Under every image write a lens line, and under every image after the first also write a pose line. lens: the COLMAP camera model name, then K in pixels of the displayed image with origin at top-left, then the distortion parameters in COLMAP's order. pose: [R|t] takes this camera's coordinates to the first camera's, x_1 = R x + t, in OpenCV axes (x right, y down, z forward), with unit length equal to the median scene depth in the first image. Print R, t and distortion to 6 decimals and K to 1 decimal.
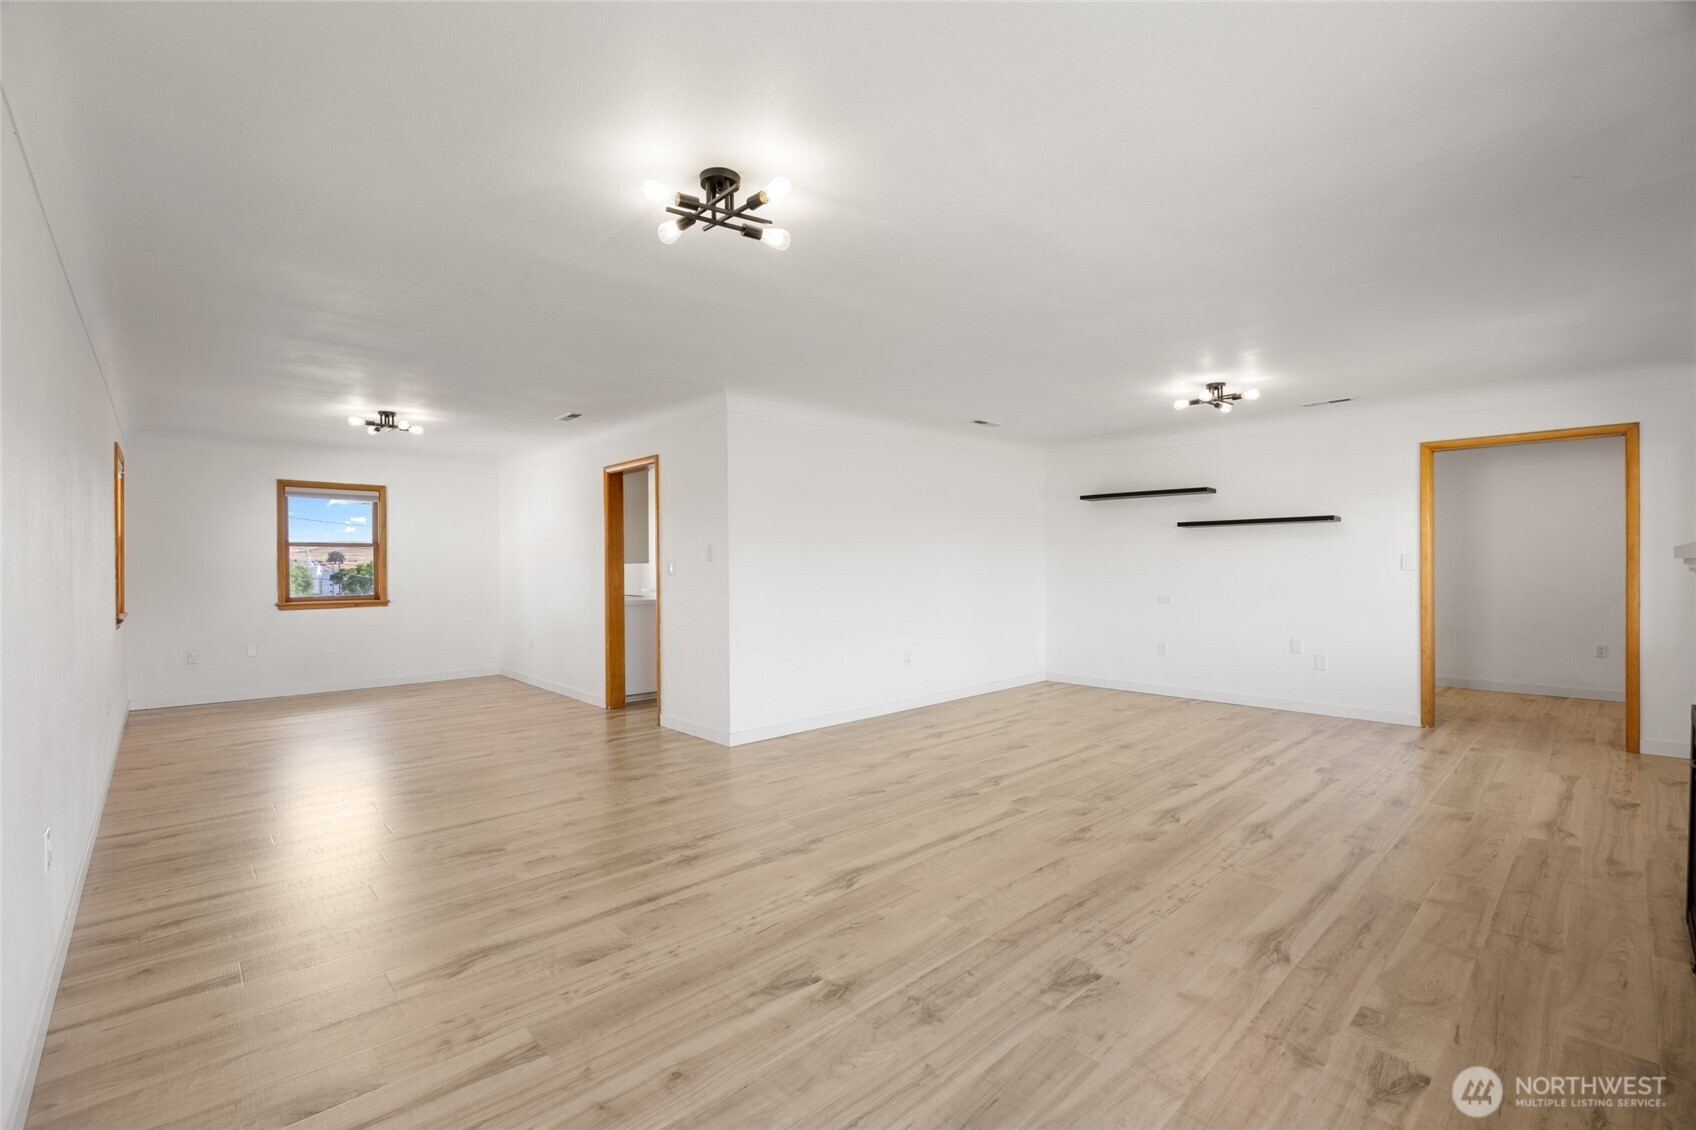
lens RADIAL K [[738.9, 0, 848.0], [0, 738.9, 565.0], [0, 0, 1]] dist [-0.011335, 0.000203]
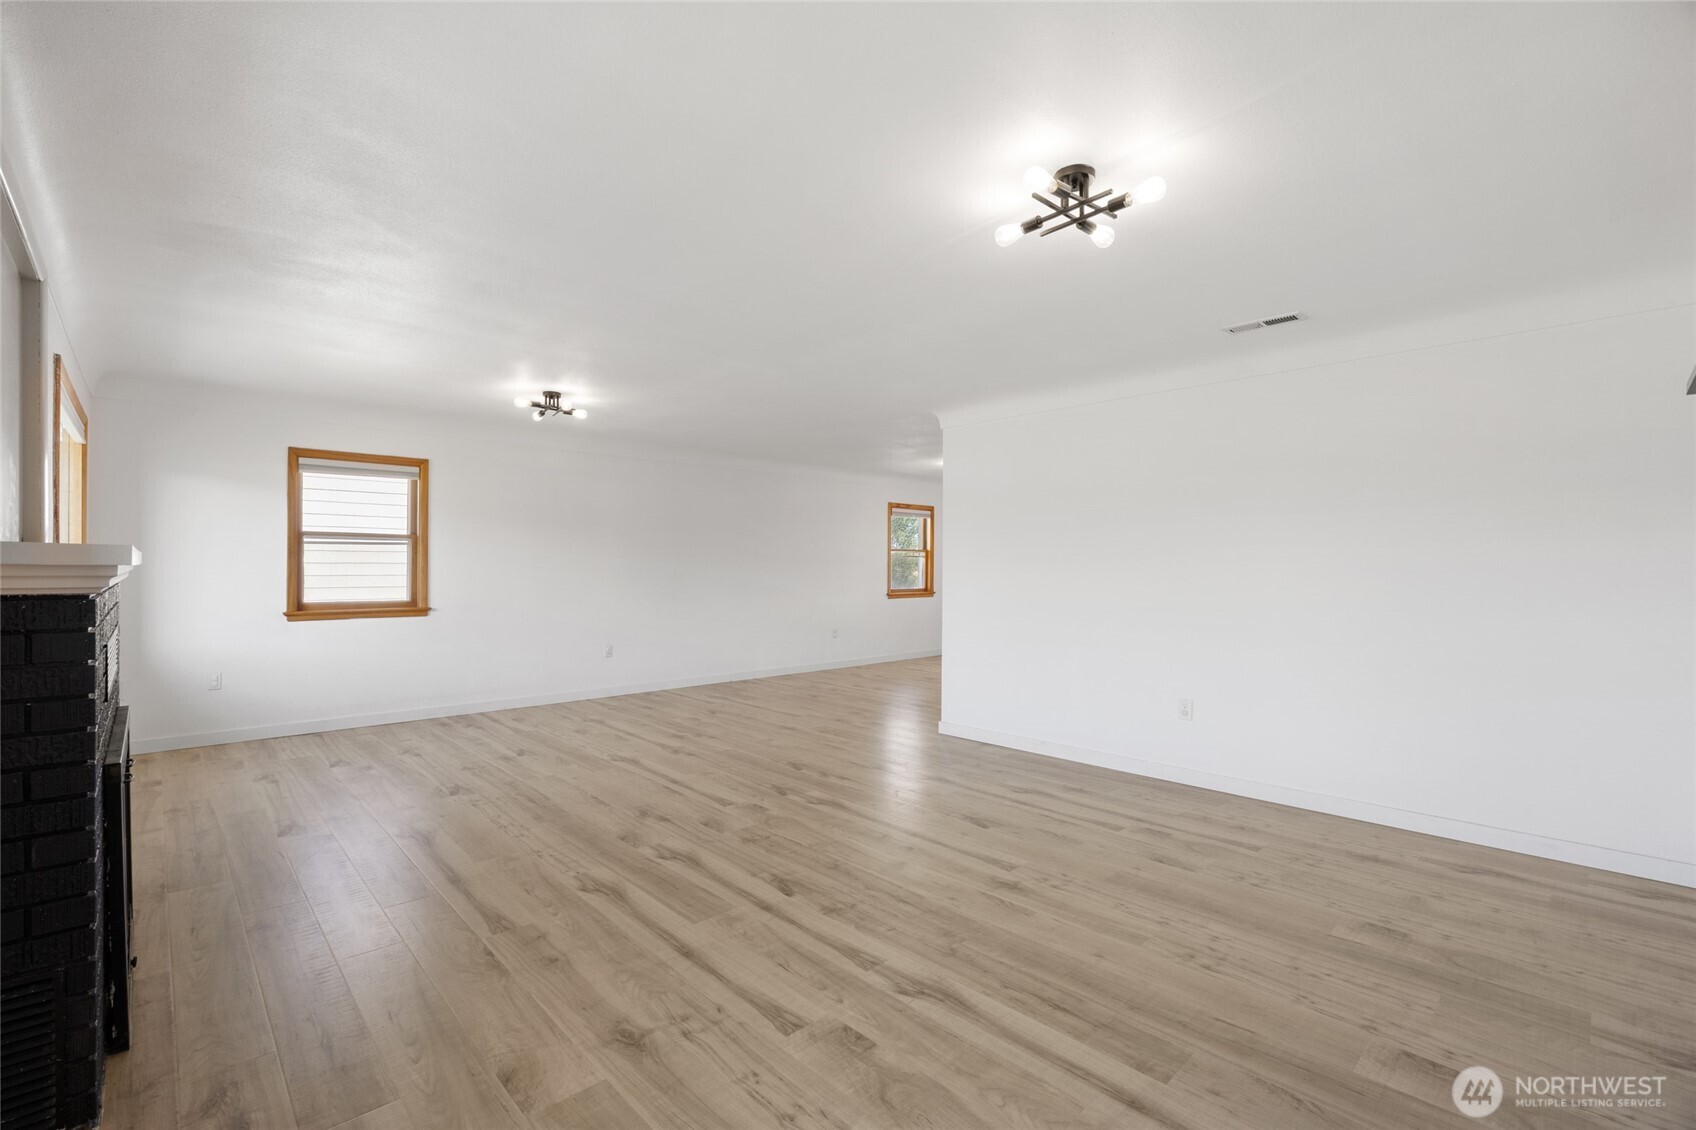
lens RADIAL K [[738.9, 0, 848.0], [0, 738.9, 565.0], [0, 0, 1]] dist [-0.011335, 0.000203]
pose [[0.005248, 0.004222, -0.999977, 1.354274], [-0.004426, 0.999981, 0.004199, -0.012006], [0.999976, 0.004404, 0.005266, 1.232692]]
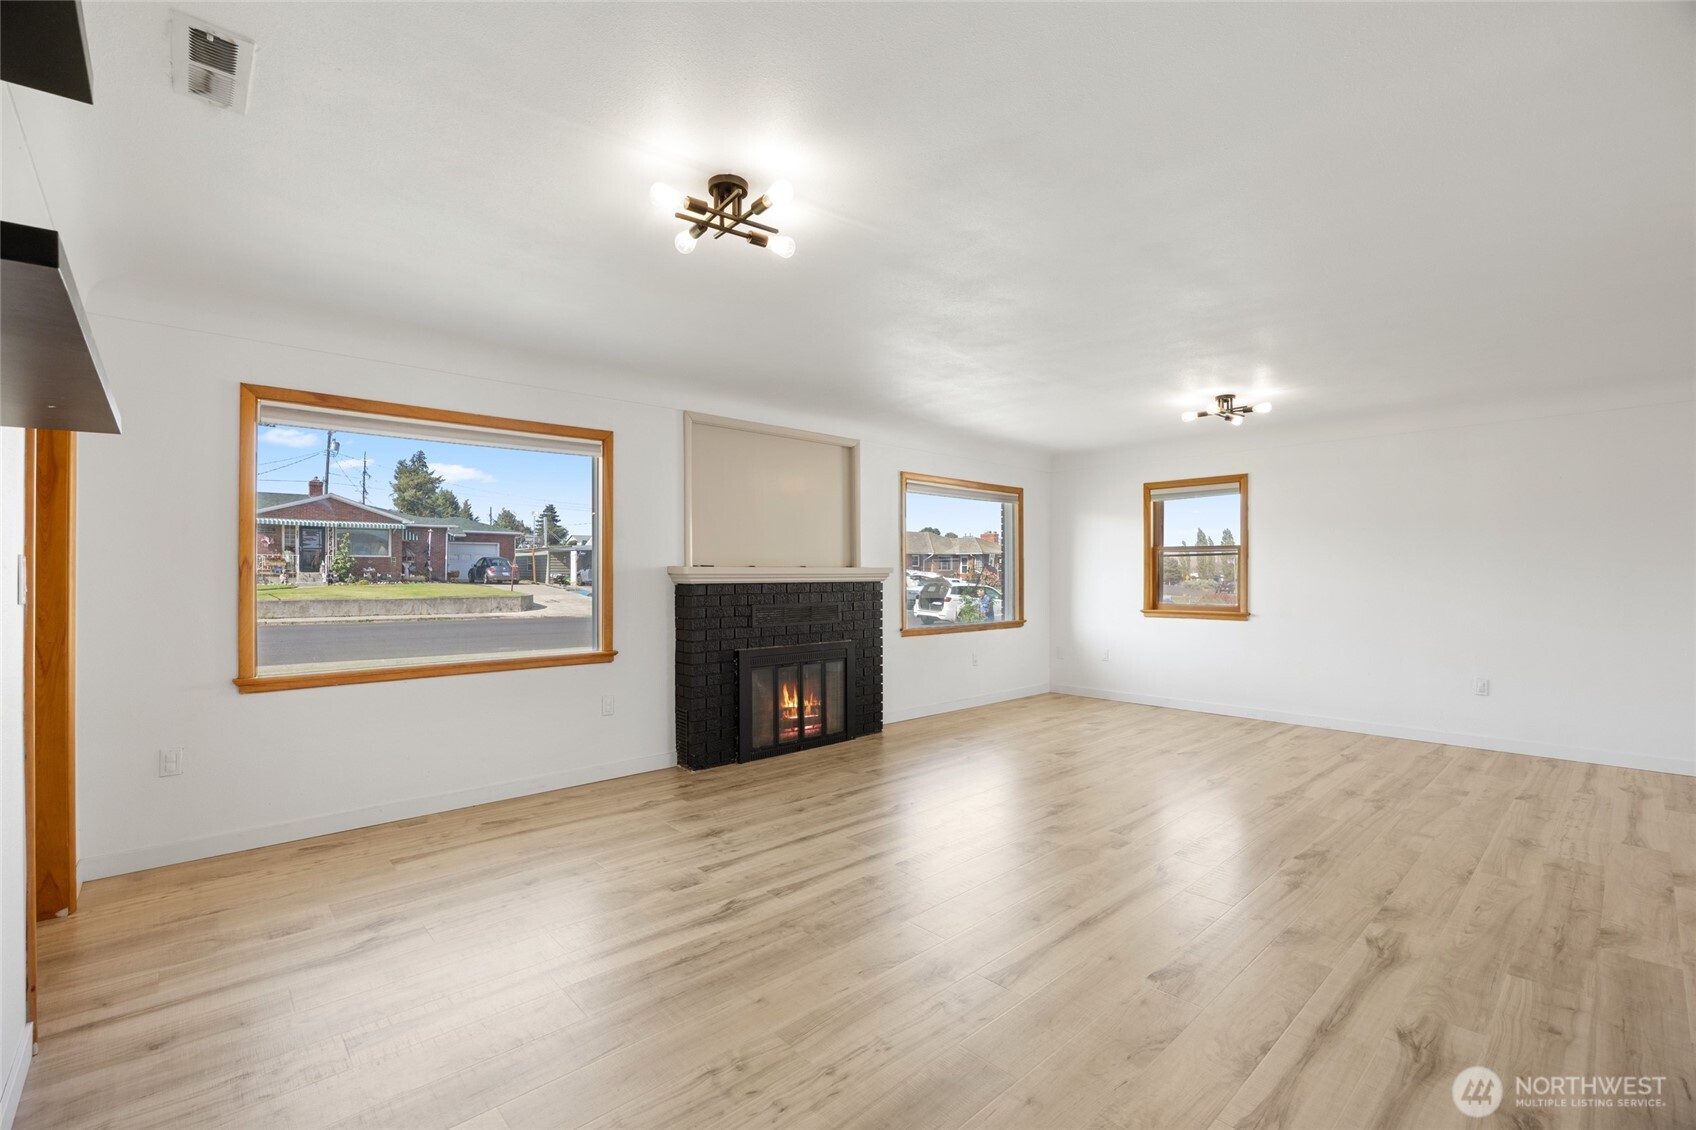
lens RADIAL K [[728.5, 0, 848.0], [0, 728.5, 565.0], [0, 0, 1]] dist [-0.019547, 0.000099]
pose [[-0.999876, 0.008246, 0.013406, 0.601714], [0.008069, 0.999880, -0.013243, -0.004606], [-0.013513, -0.013133, -0.999822, 2.068084]]
